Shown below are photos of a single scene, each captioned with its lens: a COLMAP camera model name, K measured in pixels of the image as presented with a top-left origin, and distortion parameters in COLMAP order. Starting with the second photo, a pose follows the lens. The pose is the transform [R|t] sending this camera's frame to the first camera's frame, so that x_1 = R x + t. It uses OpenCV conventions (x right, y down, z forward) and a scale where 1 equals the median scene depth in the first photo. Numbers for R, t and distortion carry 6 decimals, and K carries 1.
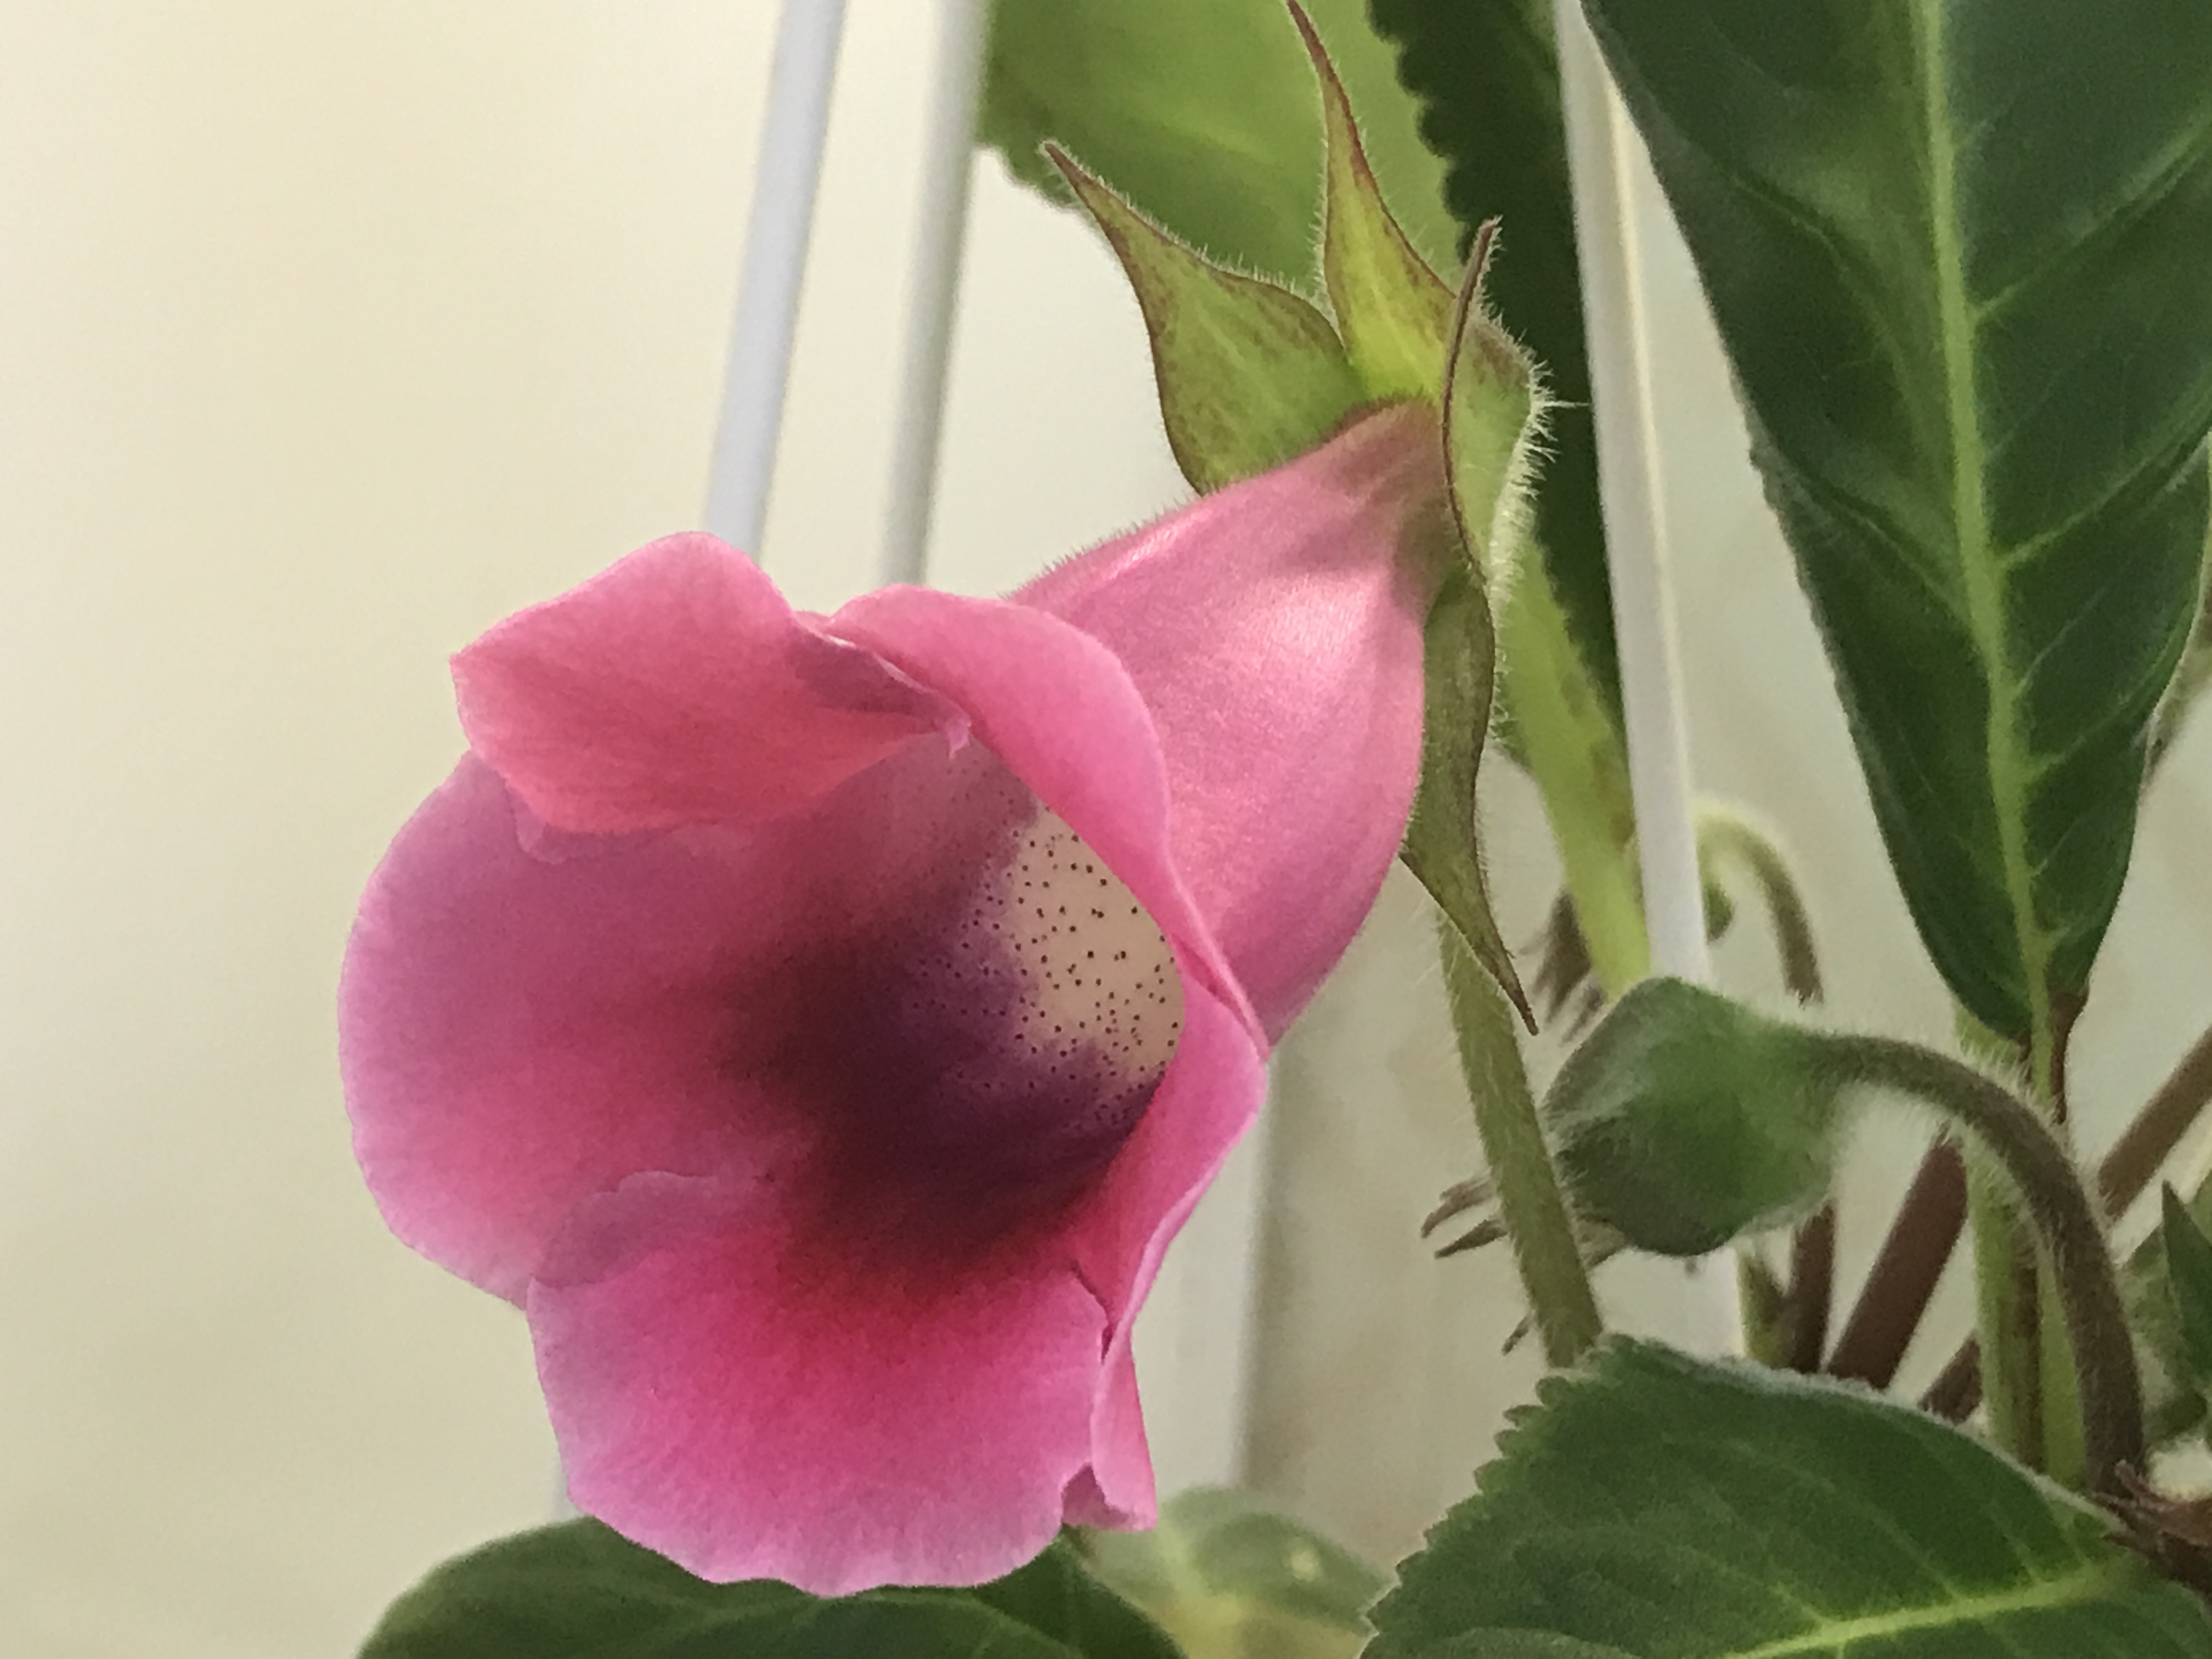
lens RADIAL K [[4804.6, 0, 1106.0], [0, 4804.6, 829.5], [0, 0, 1]] dist [0.109267, -0.014396]
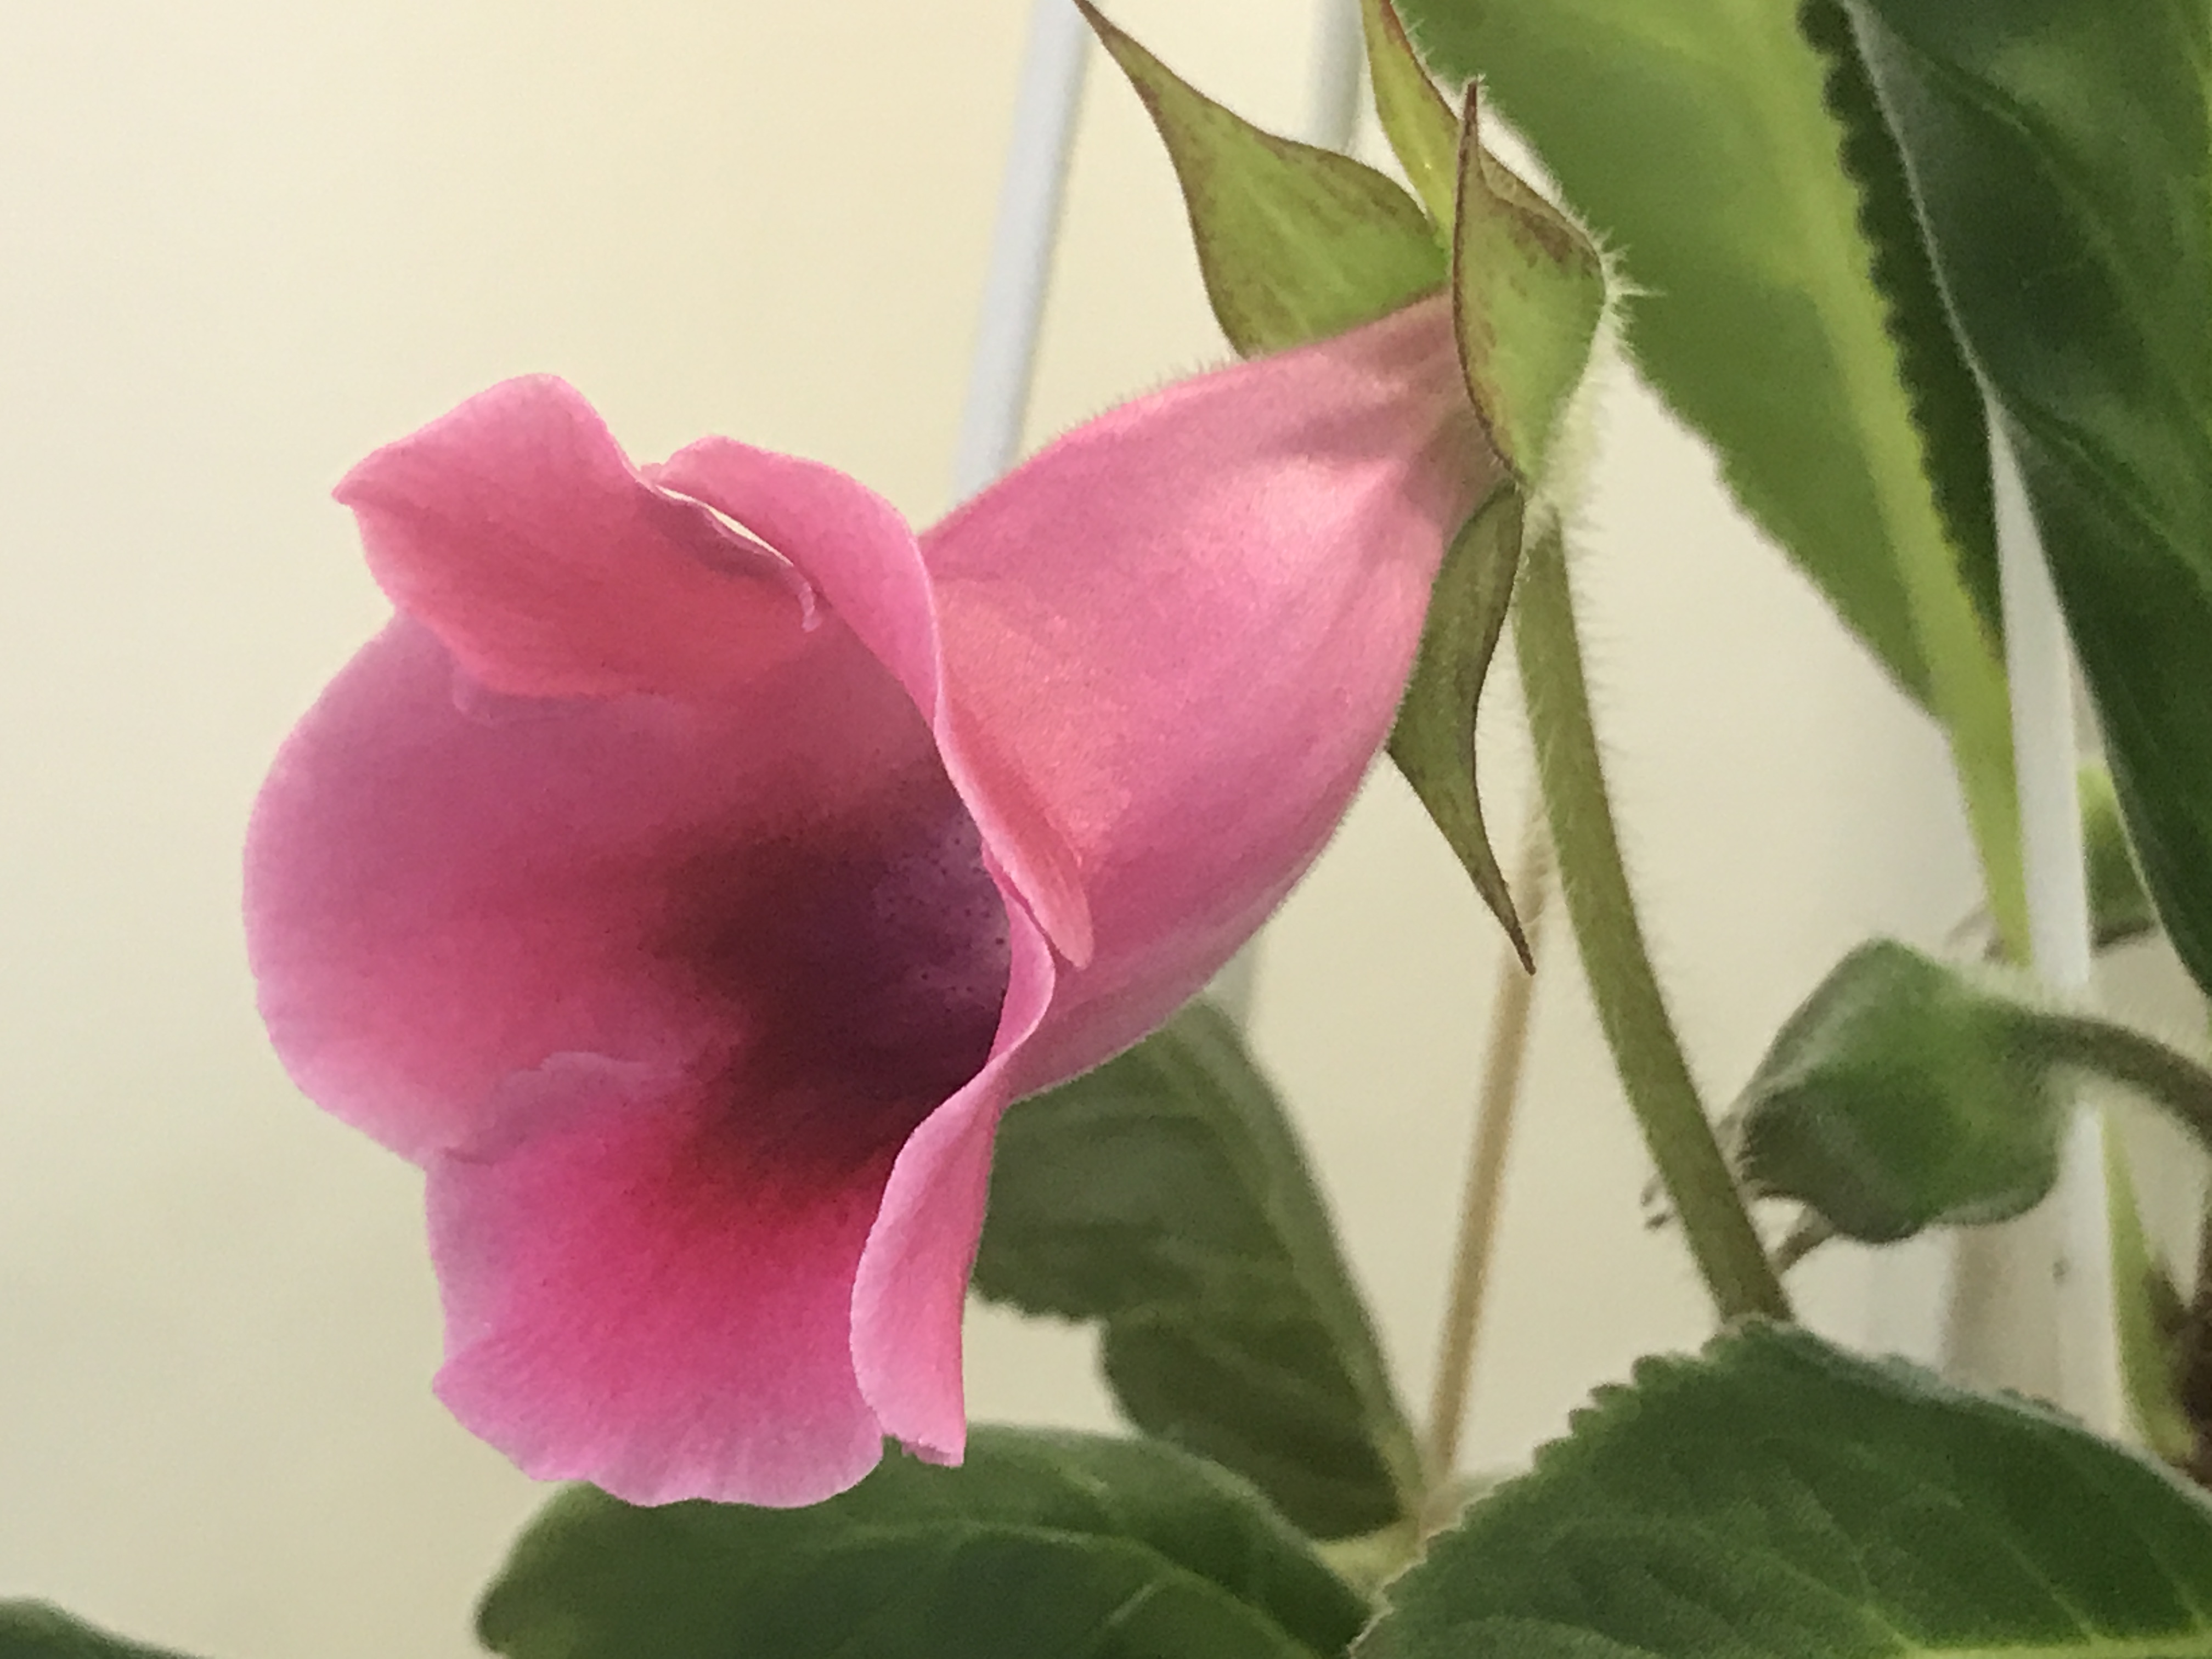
lens RADIAL K [[4804.6, 0, 1106.0], [0, 4804.6, 829.5], [0, 0, 1]] dist [0.109267, -0.014396]
pose [[0.973423, 0.060552, -0.220865, 0.210499], [-0.058954, 0.998165, 0.013826, 0.007089], [0.221297, -0.000438, 0.975206, 0.086109]]
